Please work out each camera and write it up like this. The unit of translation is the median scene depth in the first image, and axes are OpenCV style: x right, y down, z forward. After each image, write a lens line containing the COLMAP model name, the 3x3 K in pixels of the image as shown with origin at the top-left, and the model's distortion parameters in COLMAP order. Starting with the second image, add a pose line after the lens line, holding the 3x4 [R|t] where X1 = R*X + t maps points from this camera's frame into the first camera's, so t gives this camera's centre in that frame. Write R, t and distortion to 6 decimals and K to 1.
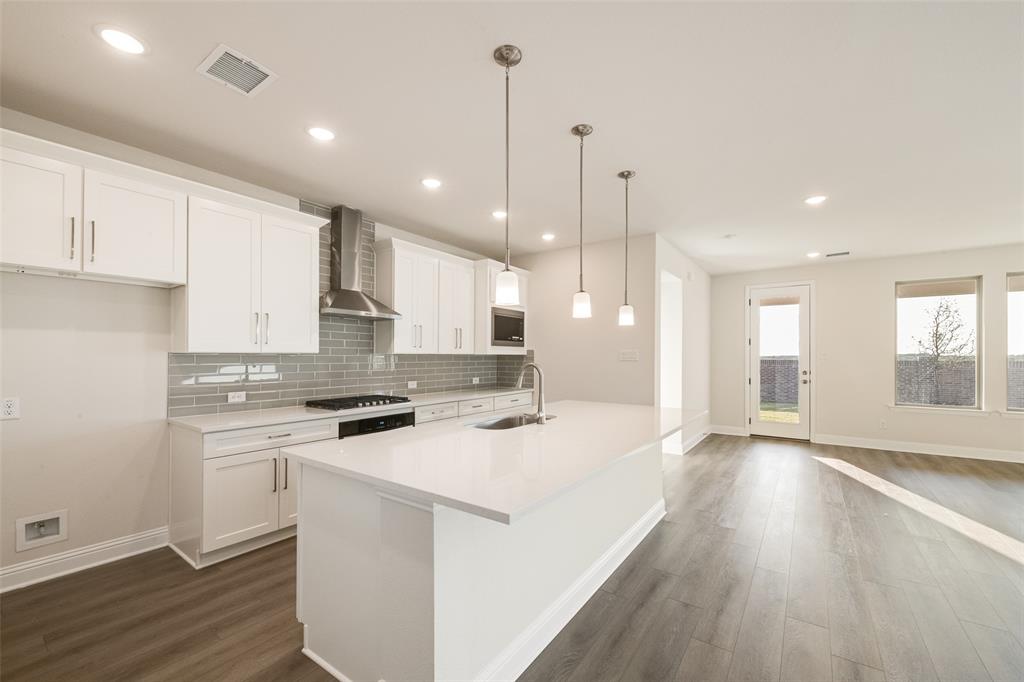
lens RADIAL K [[415.6, 0, 513.8], [0, 415.6, 344.9], [0, 0, 1]] dist [0.027335, 0.000099]
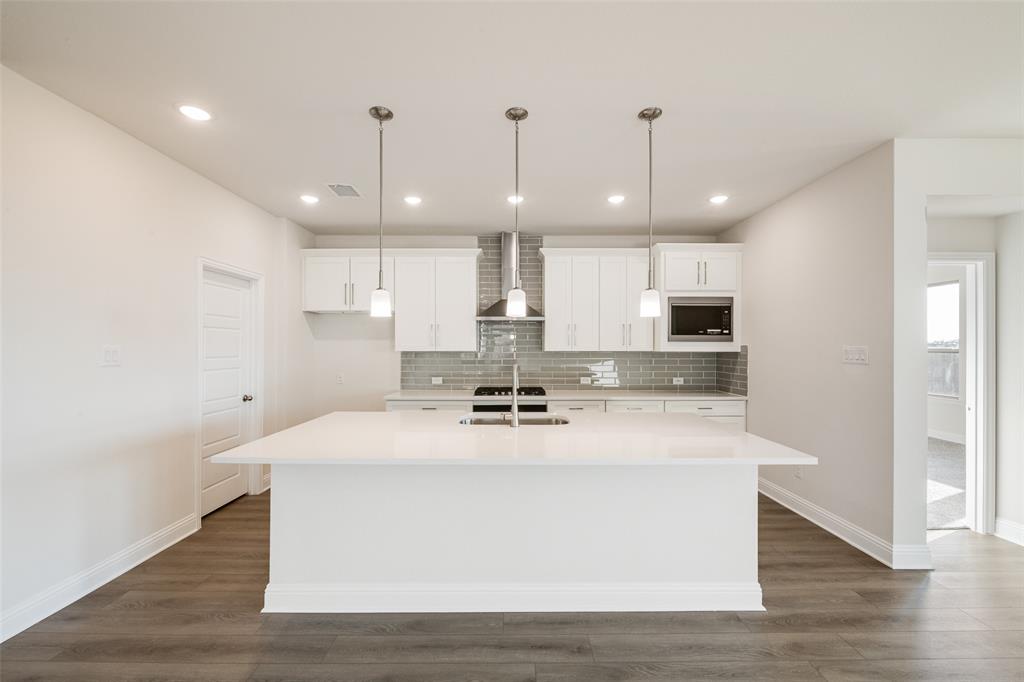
lens RADIAL K [[415.6, 0, 513.8], [0, 415.6, 344.9], [0, 0, 1]] dist [0.027335, 0.000099]
pose [[0.581111, -0.001906, -0.813822, 0.502851], [0.024230, 0.999594, 0.014960, -0.013136], [0.813464, -0.028413, 0.580921, 0.255069]]
